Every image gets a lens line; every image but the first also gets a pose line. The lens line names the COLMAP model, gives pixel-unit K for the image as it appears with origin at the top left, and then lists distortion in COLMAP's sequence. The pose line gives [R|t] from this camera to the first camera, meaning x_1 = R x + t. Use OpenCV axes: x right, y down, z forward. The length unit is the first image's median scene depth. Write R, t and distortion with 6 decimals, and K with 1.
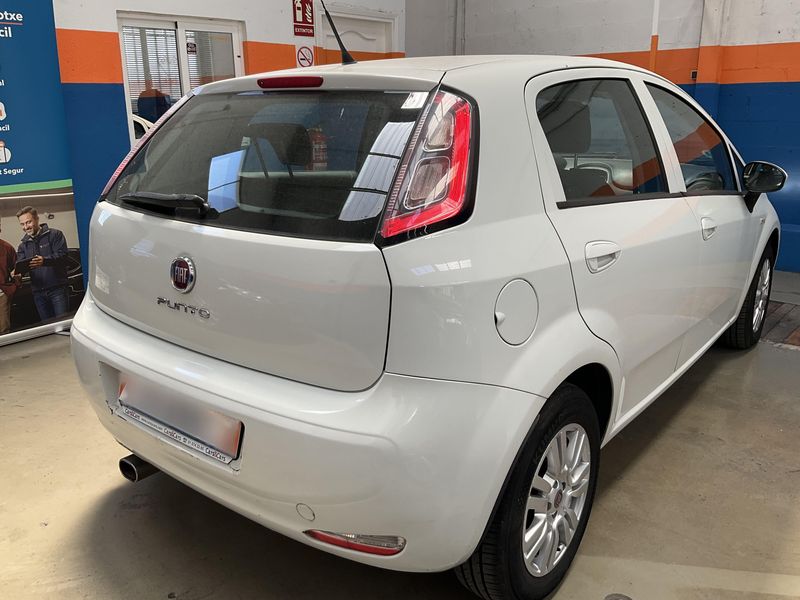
lens RADIAL K [[667.5, 0, 384.4], [0, 667.5, 301.8], [0, 0, 1]] dist [0.082970, -0.127967]
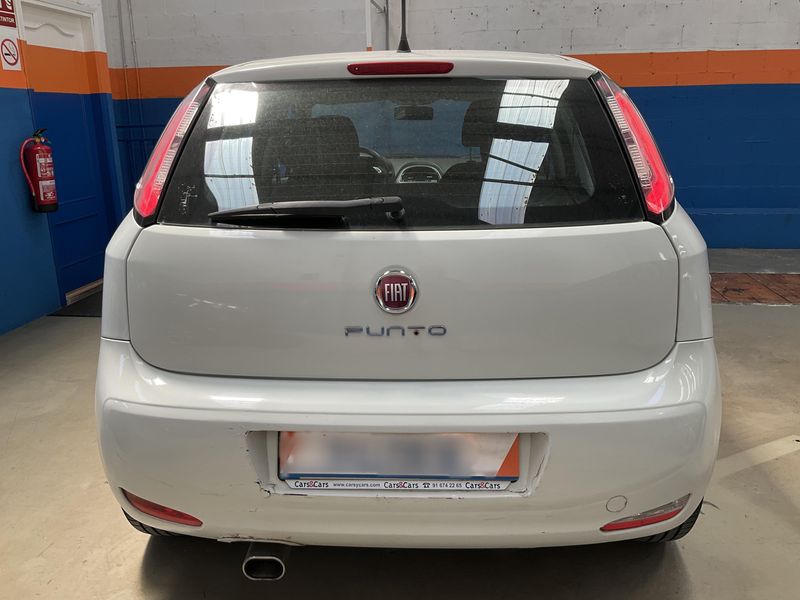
lens RADIAL K [[667.5, 0, 384.4], [0, 667.5, 301.8], [0, 0, 1]] dist [0.082970, -0.127967]
pose [[0.803321, -0.162986, 0.572810, -0.713468], [0.175157, 0.983942, 0.034325, -0.053497], [-0.569206, 0.072758, 0.818969, 0.295268]]
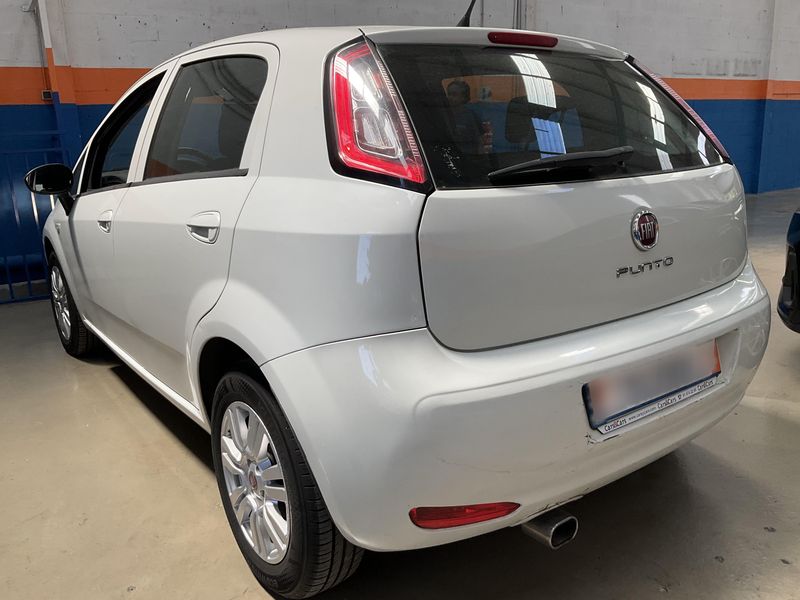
lens RADIAL K [[667.5, 0, 384.4], [0, 667.5, 301.8], [0, 0, 1]] dist [0.082970, -0.127967]
pose [[0.258597, -0.233745, 0.937278, -1.163907], [0.298406, 0.942156, 0.152631, -0.178151], [-0.918739, 0.240219, 0.313390, 0.959094]]
